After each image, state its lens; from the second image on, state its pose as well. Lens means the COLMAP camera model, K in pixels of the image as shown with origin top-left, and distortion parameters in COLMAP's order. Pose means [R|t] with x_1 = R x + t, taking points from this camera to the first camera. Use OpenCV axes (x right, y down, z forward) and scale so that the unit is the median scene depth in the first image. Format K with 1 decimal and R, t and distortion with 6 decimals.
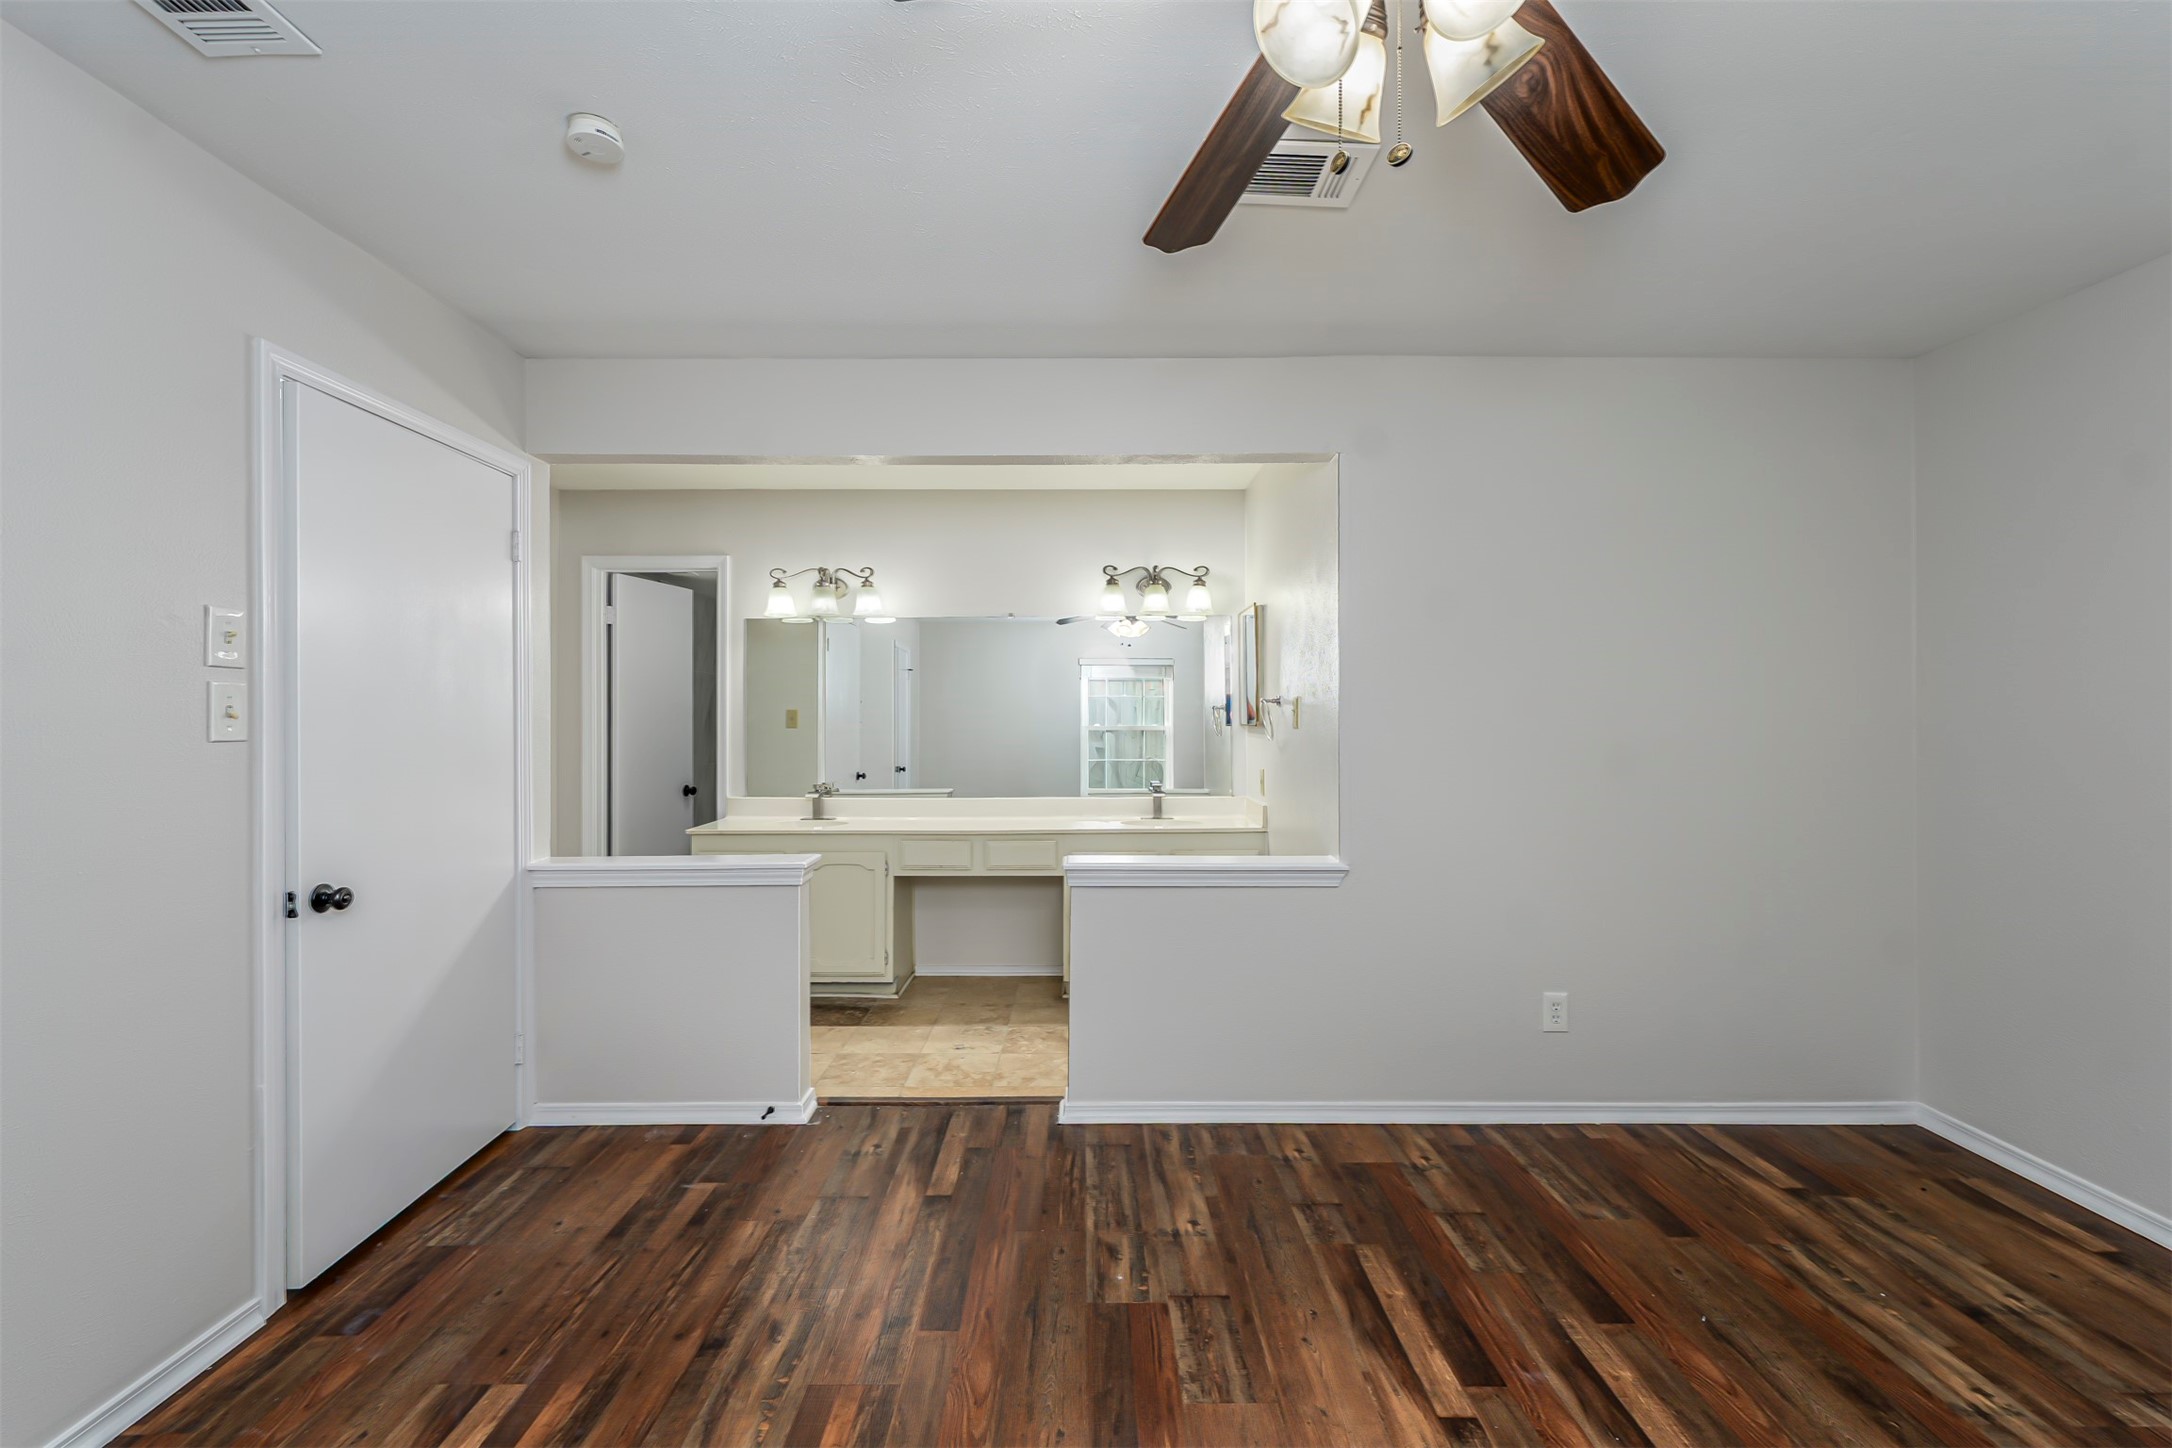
lens RADIAL K [[923.5, 0, 1073.3], [0, 923.5, 717.1], [0, 0, 1]] dist [0.004660, 0.000569]
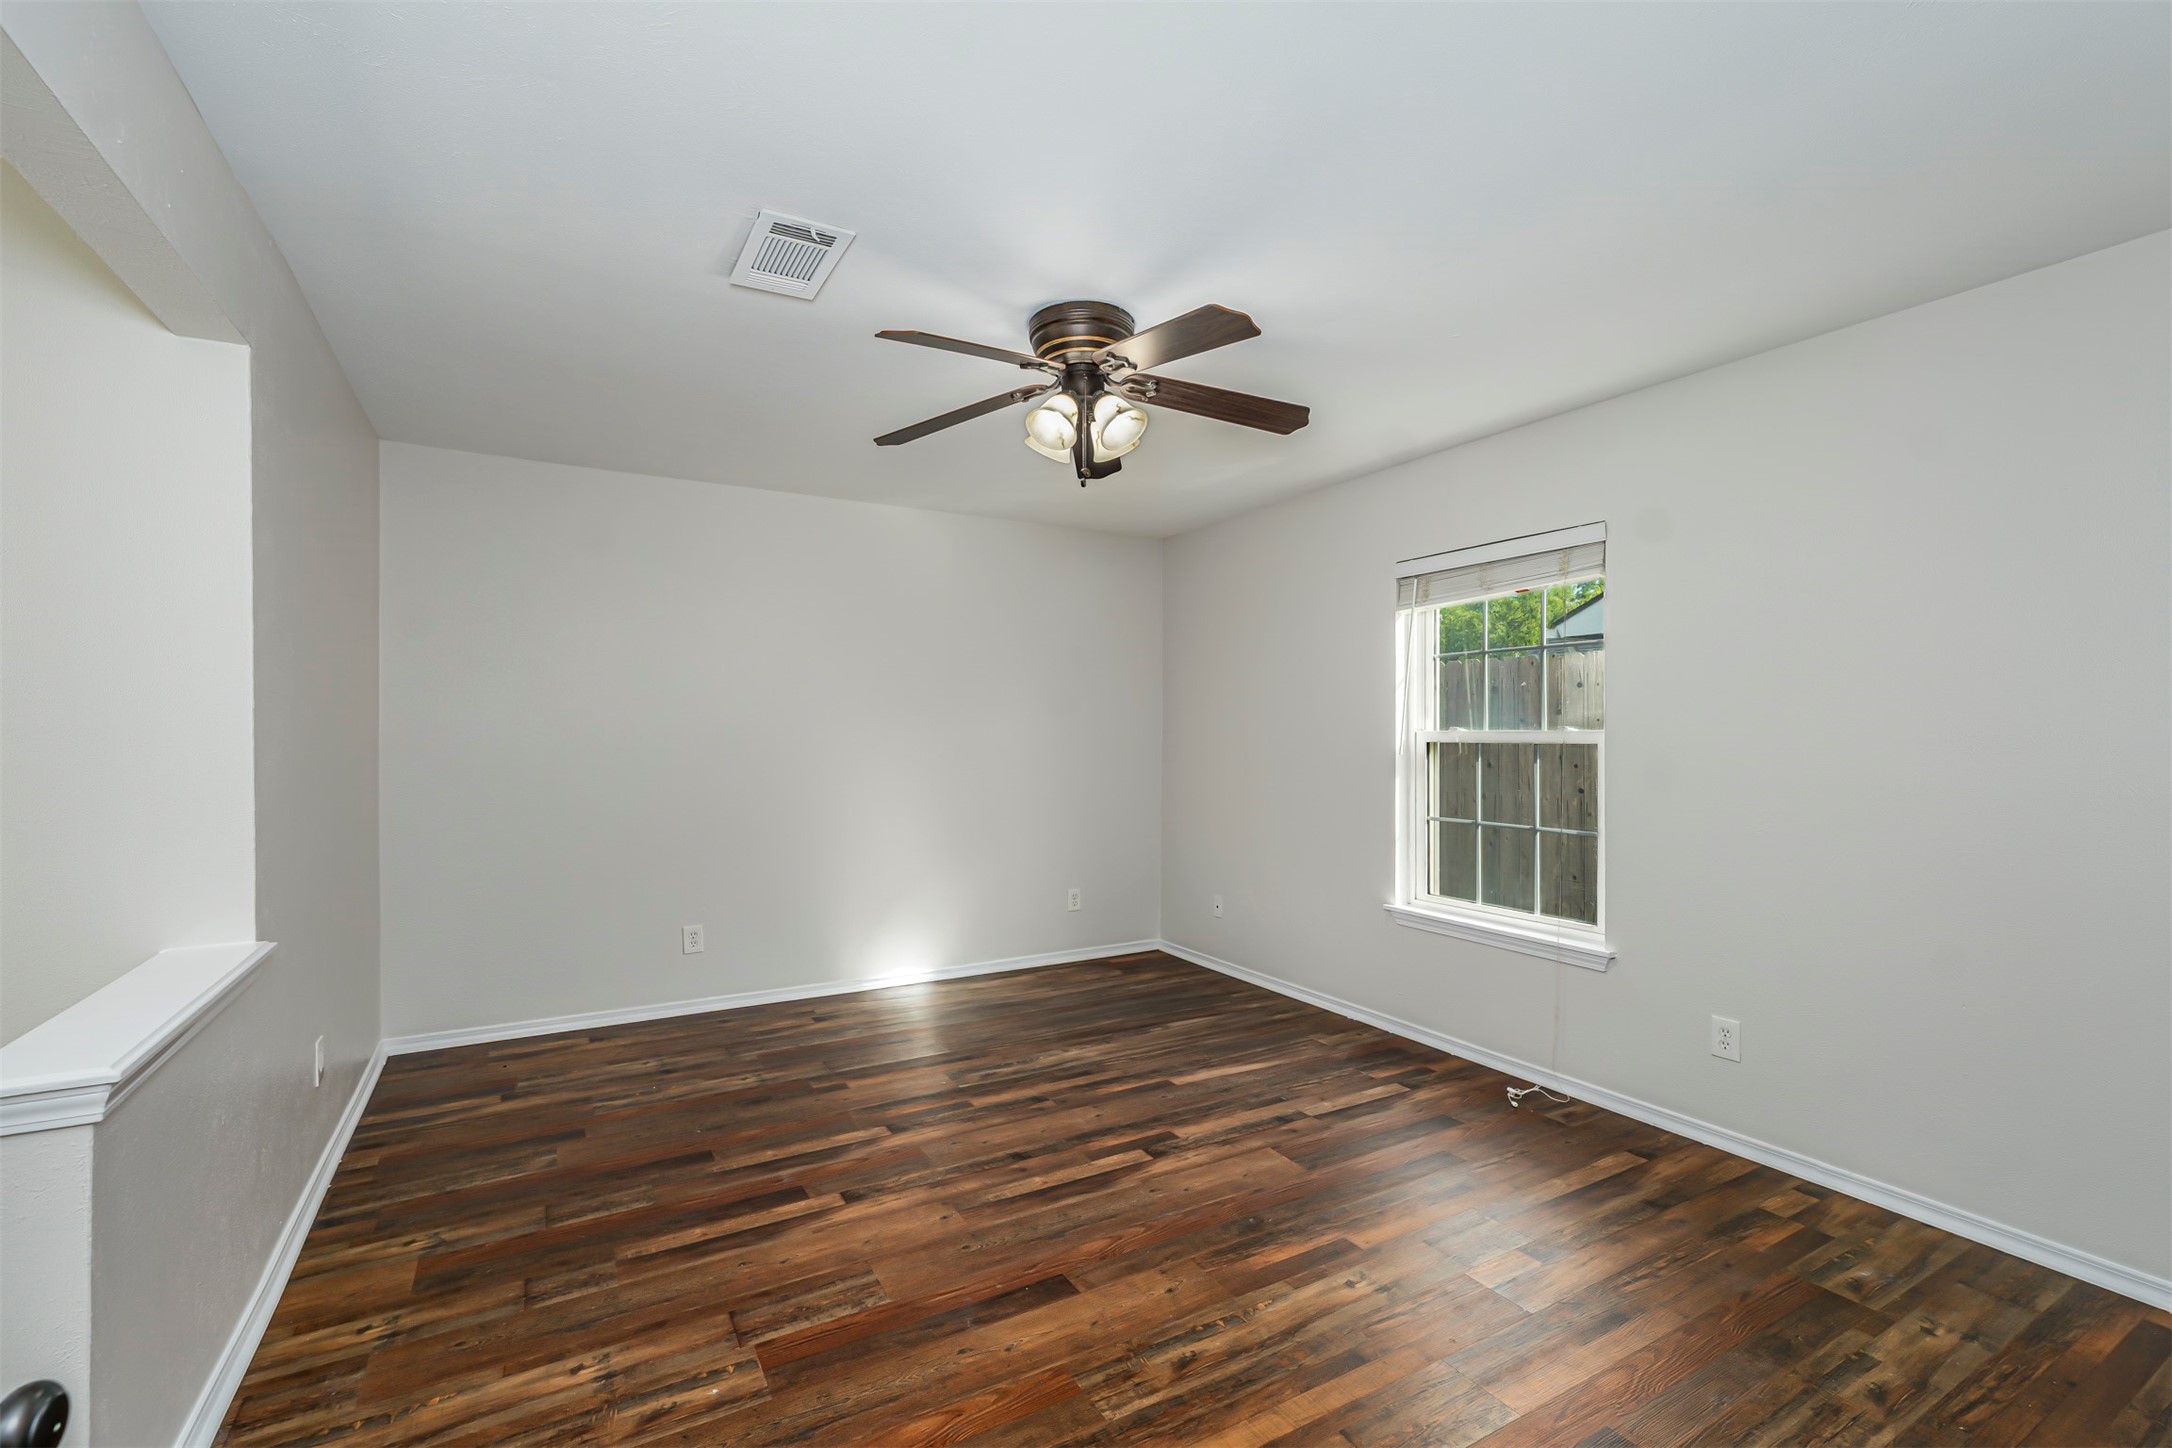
lens RADIAL K [[923.5, 0, 1078.3], [0, 923.5, 727.2], [0, 0, 1]] dist [0.004660, 0.000569]
pose [[-0.506010, 0.002562, 0.862524, -0.549205], [0.000063, 0.999996, -0.002933, 0.006326], [-0.862527, -0.001430, -0.506008, 0.747847]]
